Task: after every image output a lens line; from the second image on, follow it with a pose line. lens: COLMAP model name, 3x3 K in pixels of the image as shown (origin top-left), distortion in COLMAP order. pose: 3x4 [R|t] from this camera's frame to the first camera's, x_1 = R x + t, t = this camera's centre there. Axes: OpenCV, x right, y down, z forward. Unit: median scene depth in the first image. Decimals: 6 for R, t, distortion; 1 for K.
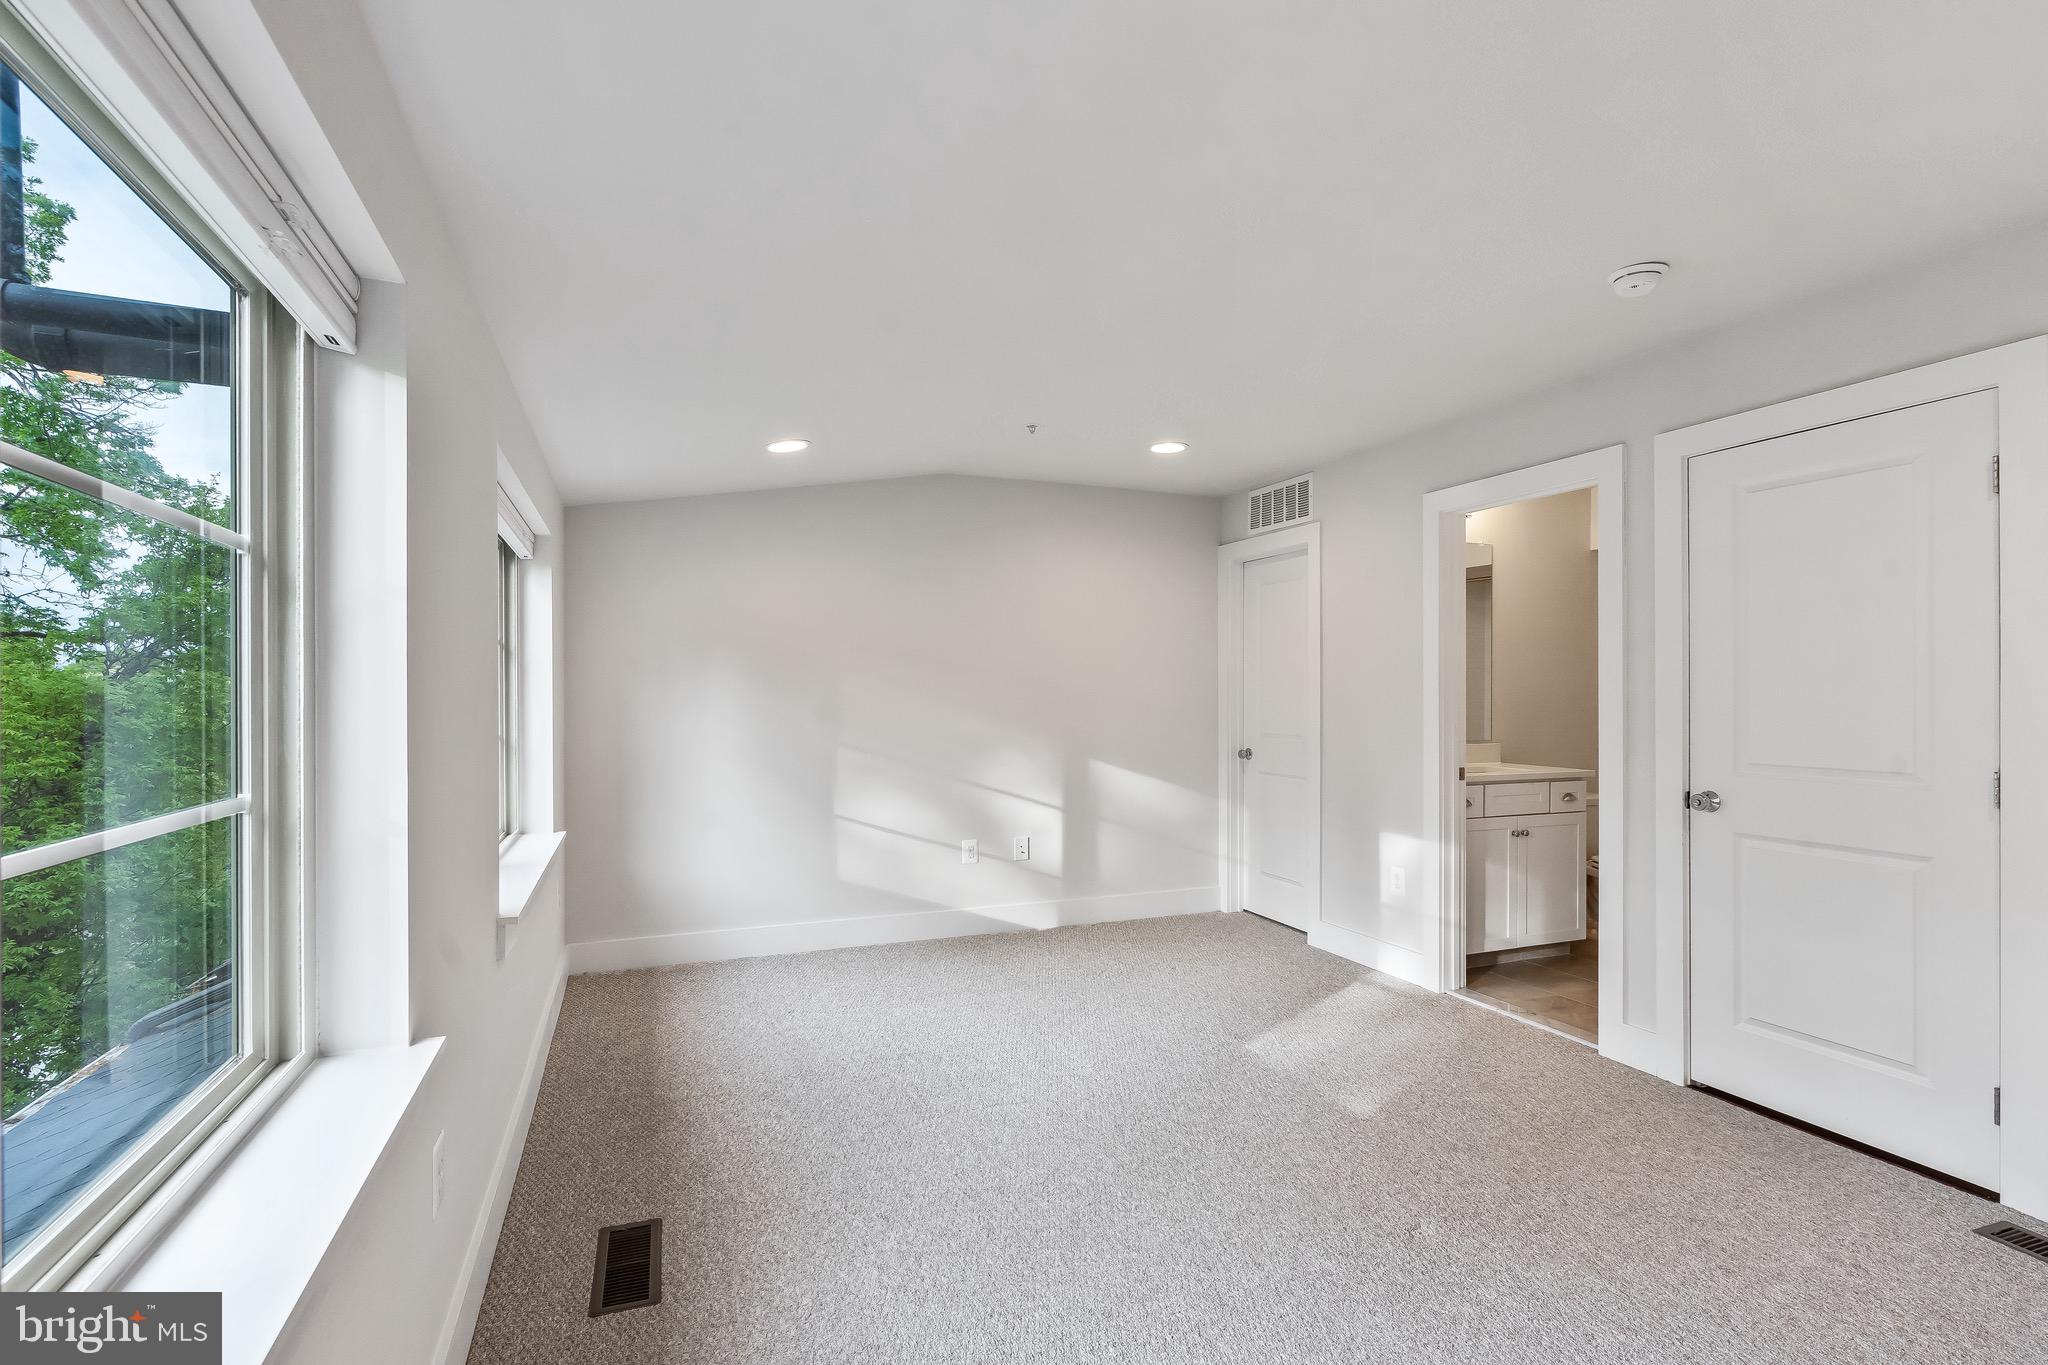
lens RADIAL K [[940.8, 0, 1024.0], [0, 940.8, 682.5], [0, 0, 1]] dist [-0.001006, 0.000656]
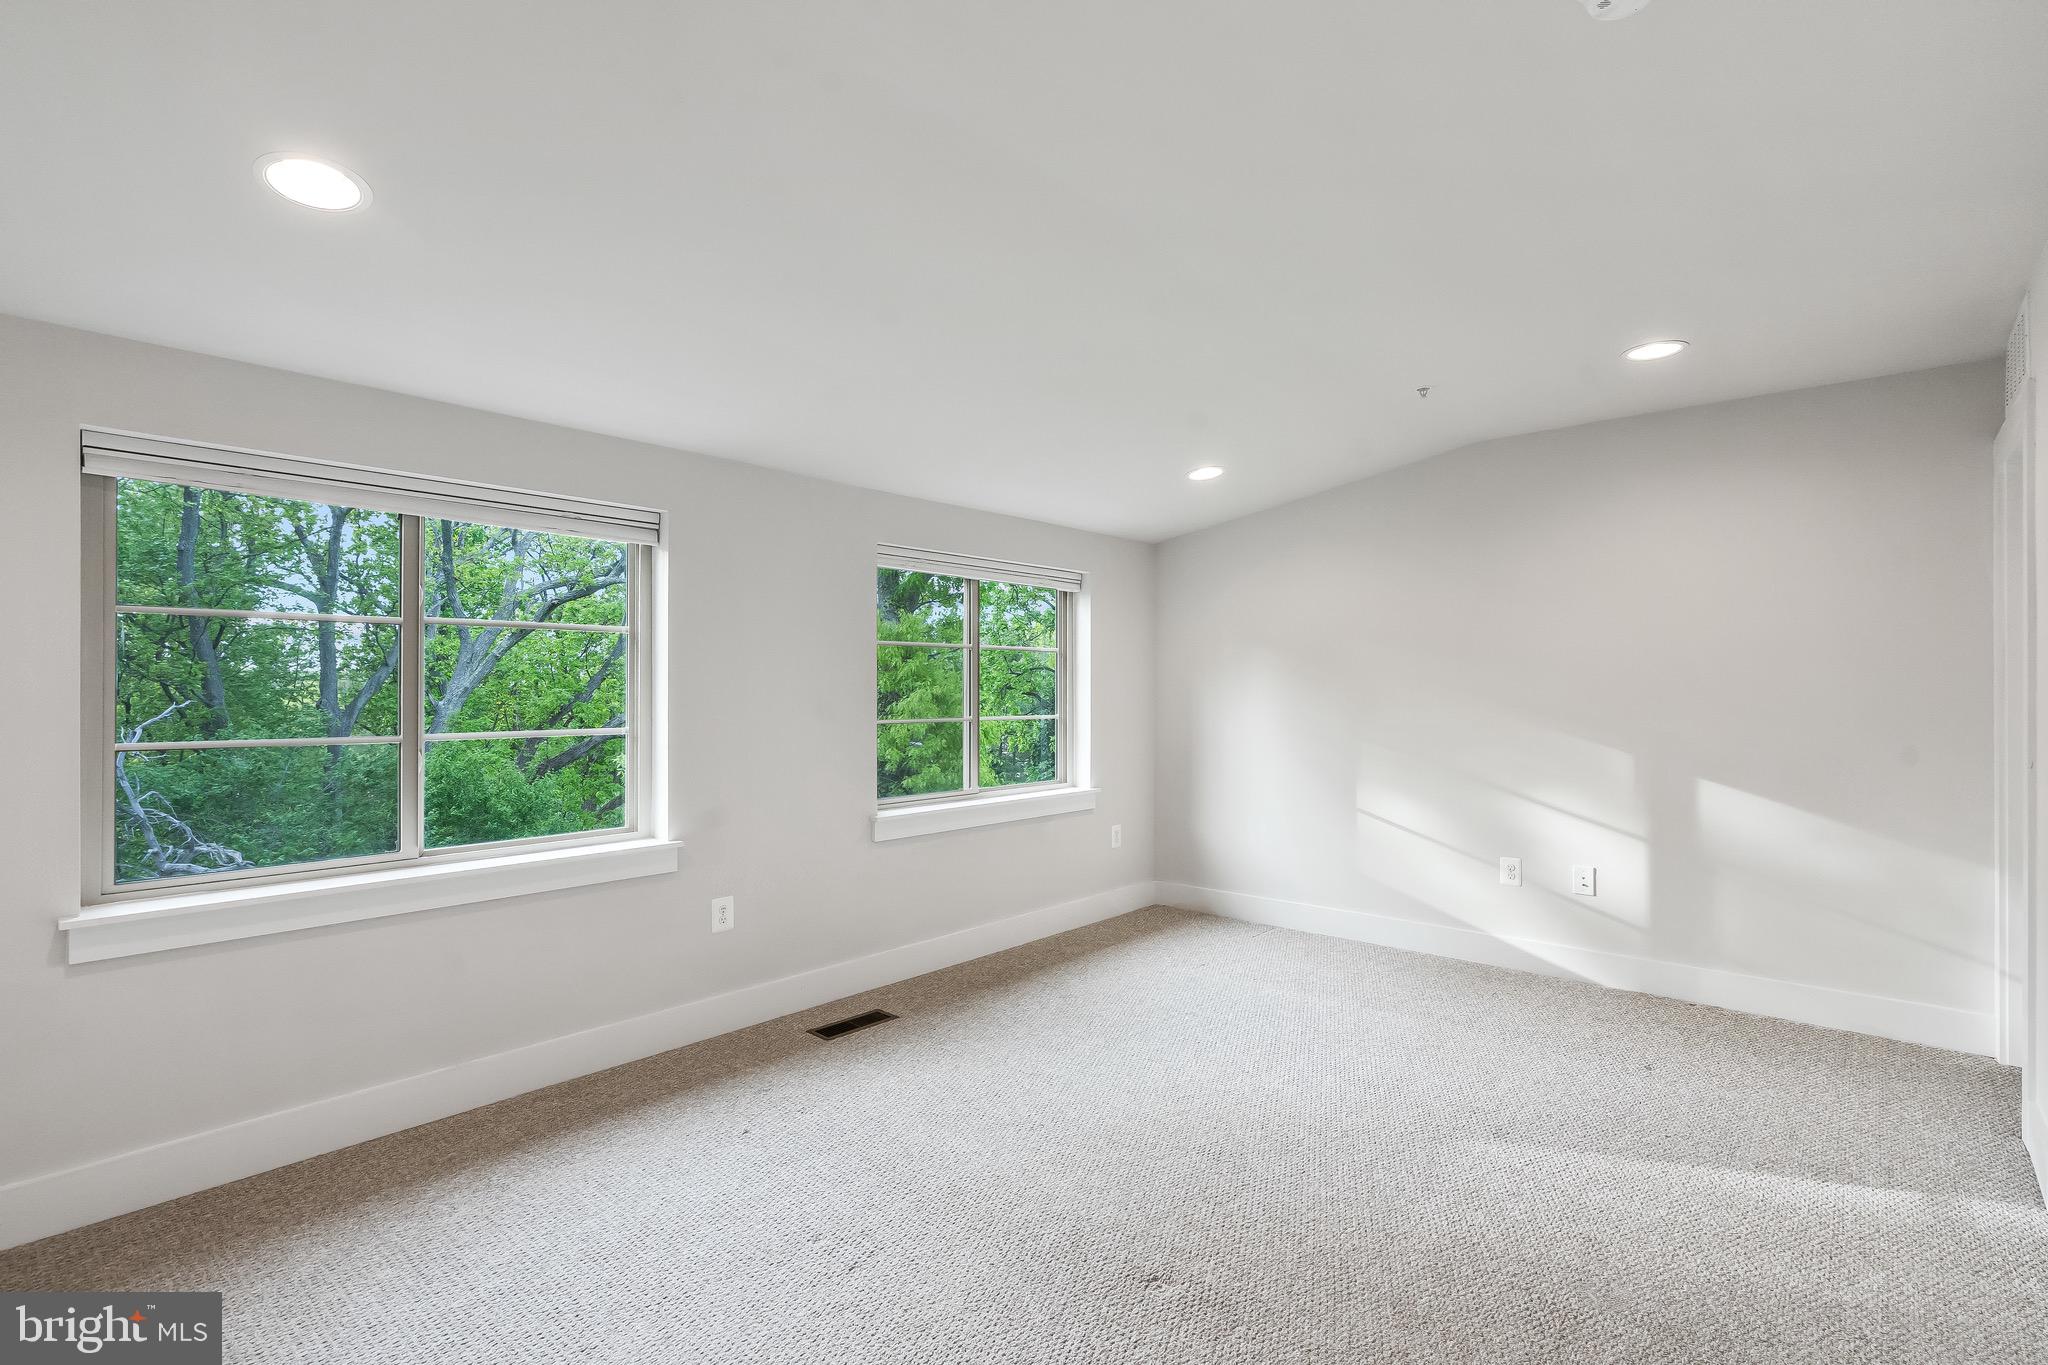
lens RADIAL K [[991.8, 0, 1024.0], [0, 991.8, 682.5], [0, 0, 1]] dist [-0.000091, 0.000332]
pose [[0.454025, 0.008795, -0.890945, 0.579858], [0.009572, 0.999845, 0.014747, -0.011608], [0.890937, -0.015223, 0.453871, 0.205099]]
